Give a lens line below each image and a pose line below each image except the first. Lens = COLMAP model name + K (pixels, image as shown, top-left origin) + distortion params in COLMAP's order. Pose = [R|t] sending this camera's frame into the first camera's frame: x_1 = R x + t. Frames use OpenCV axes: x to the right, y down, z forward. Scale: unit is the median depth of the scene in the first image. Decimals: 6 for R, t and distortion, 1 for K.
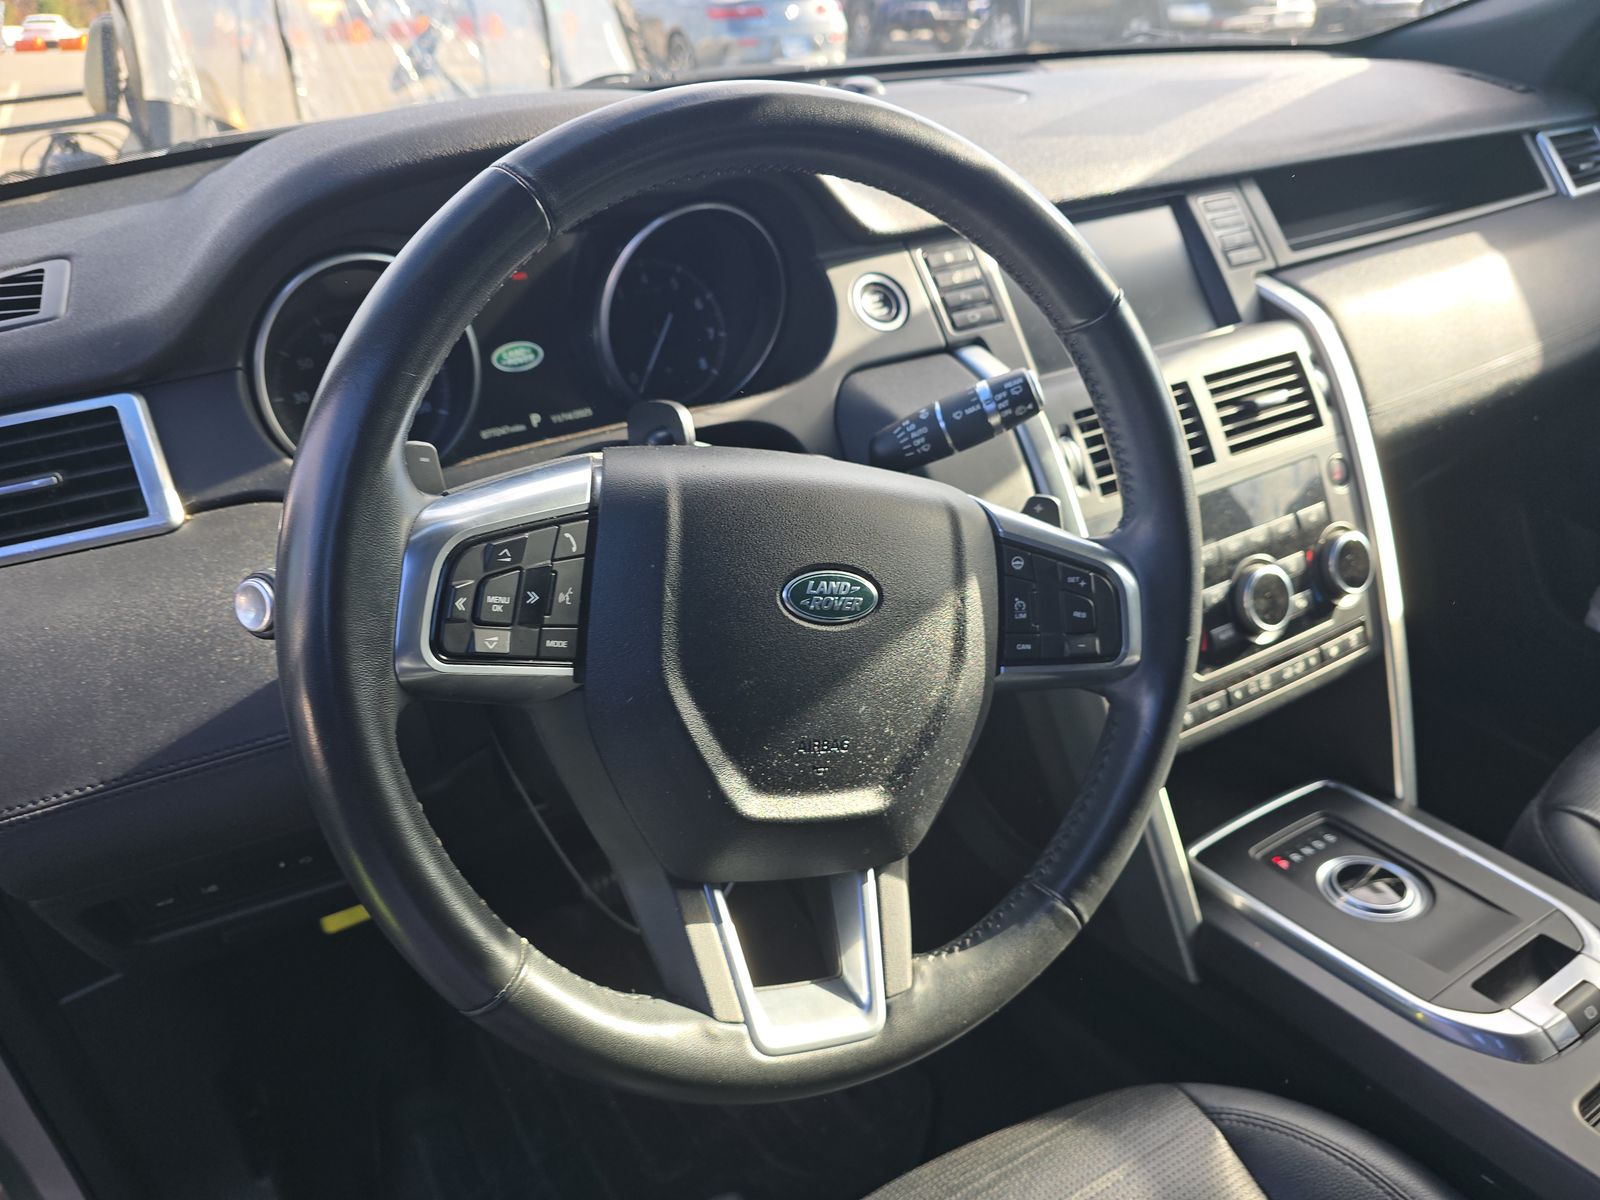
lens RADIAL K [[1084.3, 0, 817.0], [0, 1084.3, 598.3], [0, 0, 1]] dist [0.023410, -0.025665]
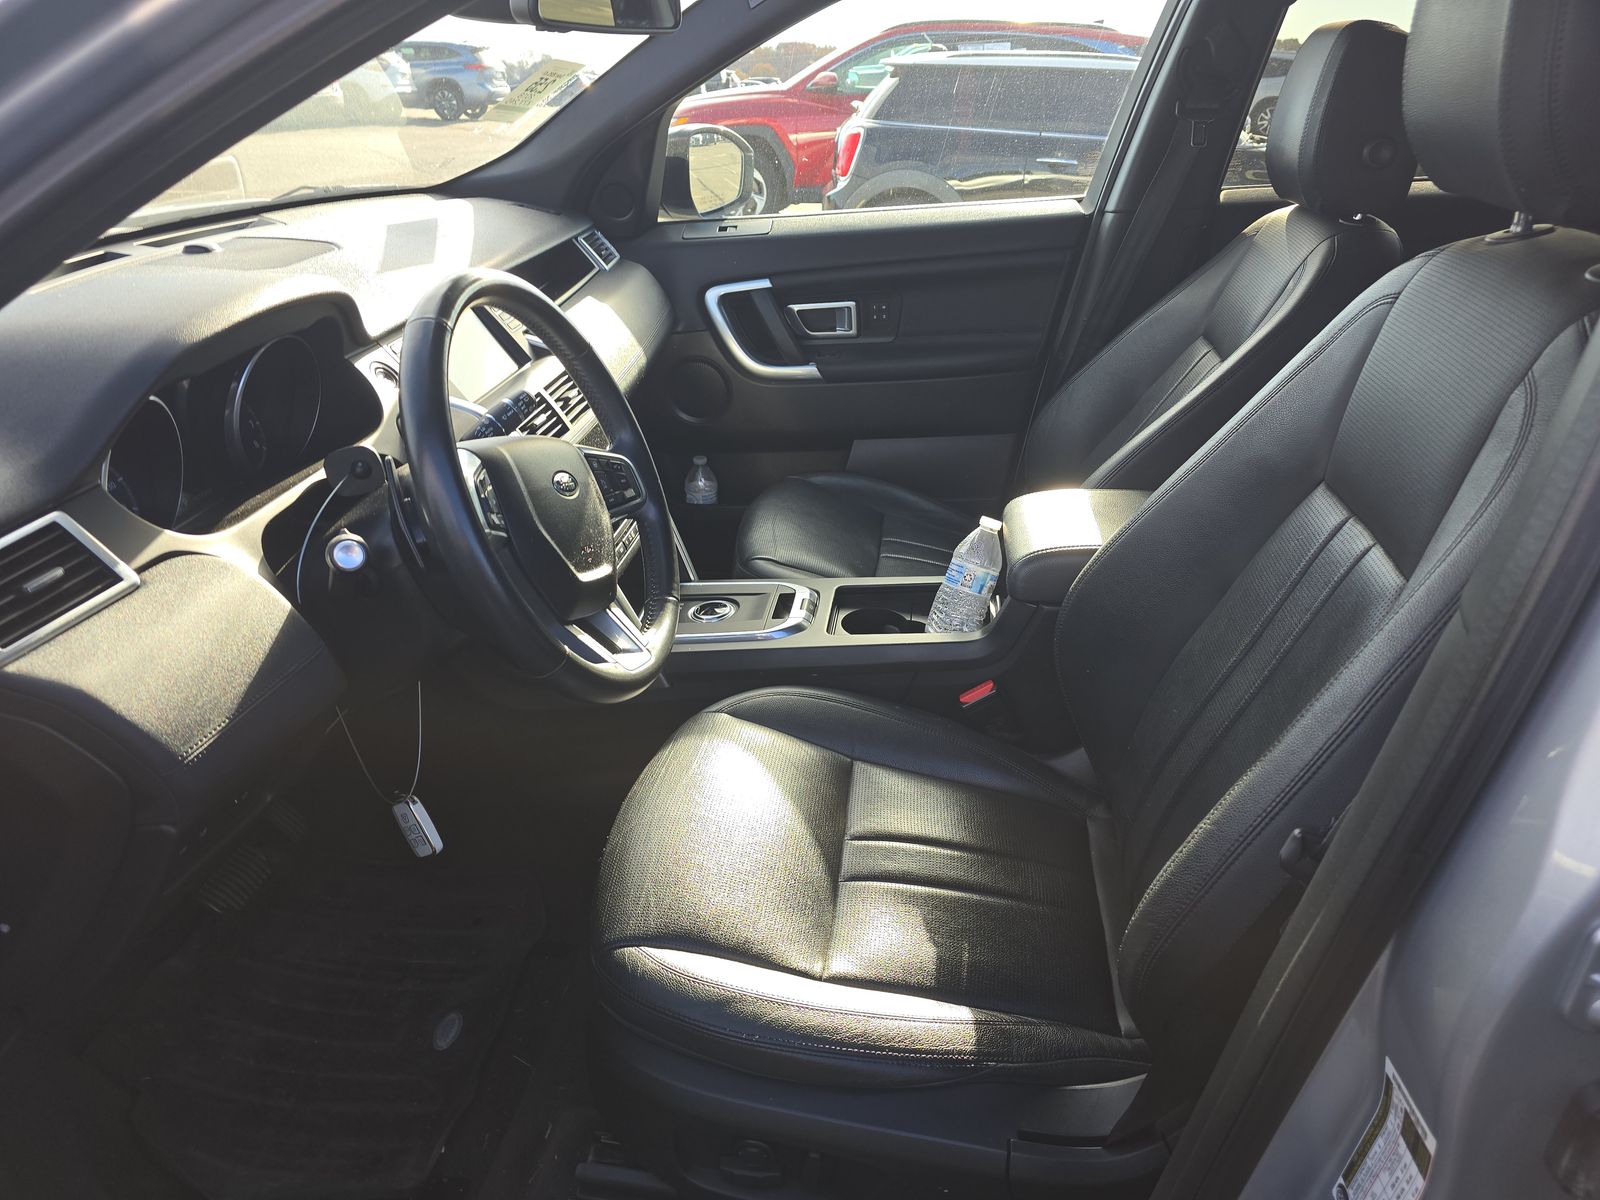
lens RADIAL K [[1058.8, 0, 796.9], [0, 1058.8, 614.6], [0, 0, 1]] dist [0.035796, -0.028784]
pose [[0.615496, -0.334557, 0.713608, -0.764381], [0.366319, 0.923126, 0.116830, 0.093842], [-0.697836, 0.189500, 0.690735, -0.451879]]
